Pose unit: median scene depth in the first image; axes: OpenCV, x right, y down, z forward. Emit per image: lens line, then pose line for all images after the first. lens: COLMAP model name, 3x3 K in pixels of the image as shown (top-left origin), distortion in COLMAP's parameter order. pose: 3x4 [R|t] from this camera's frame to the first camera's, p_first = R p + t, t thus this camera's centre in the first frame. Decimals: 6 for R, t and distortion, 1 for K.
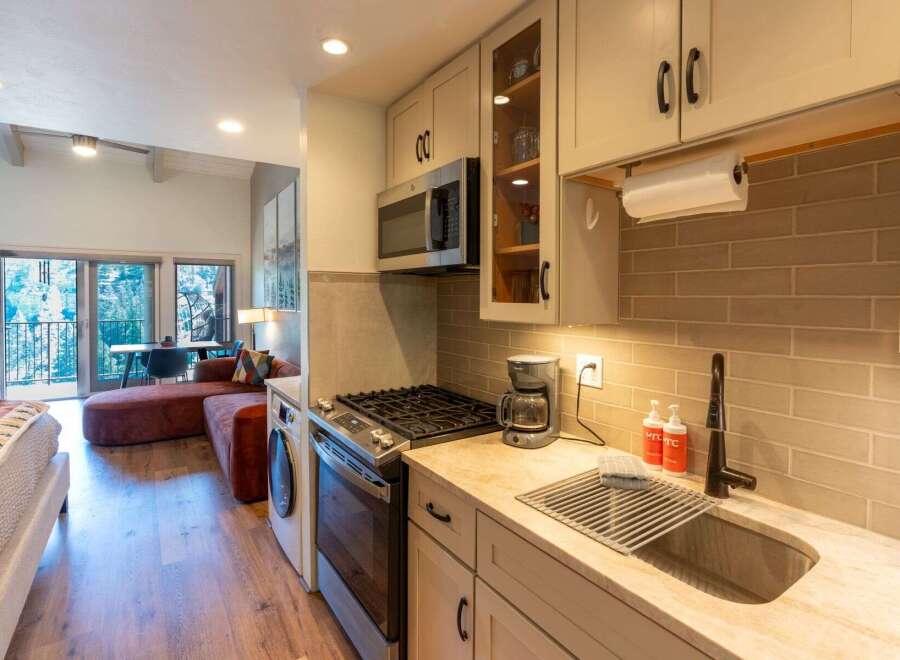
lens RADIAL K [[450.8, 0, 441.0], [0, 450.8, 300.3], [0, 0, 1]] dist [-0.003552, 0.000083]
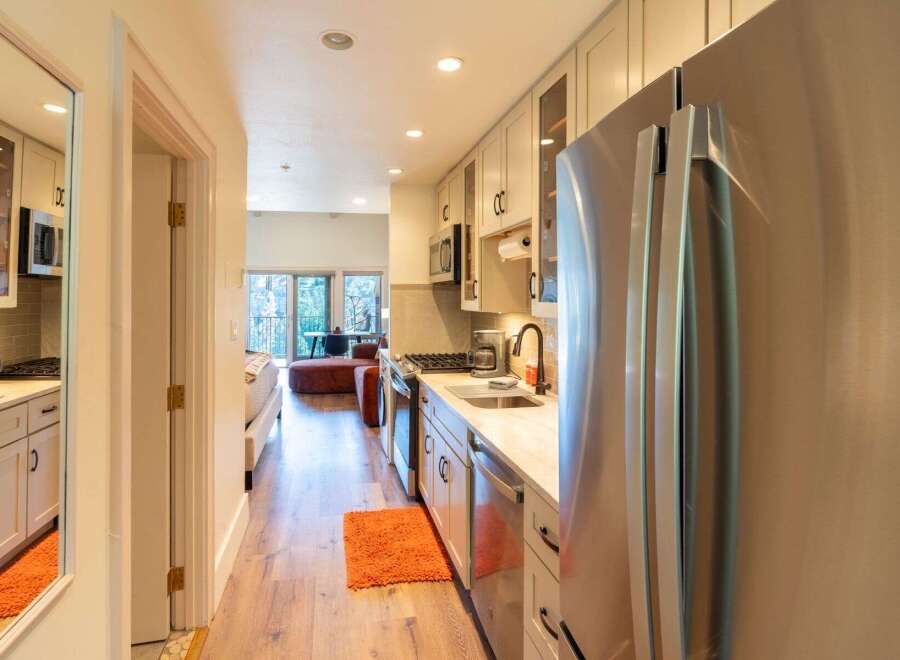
lens RADIAL K [[450.8, 0, 408.1], [0, 450.8, 275.6], [0, 0, 1]] dist [-0.003552, 0.000083]
pose [[0.914929, -0.026484, -0.402745, 0.250248], [0.002826, 0.998241, -0.059223, 0.004499], [0.403605, 0.053047, 0.913394, -0.314745]]
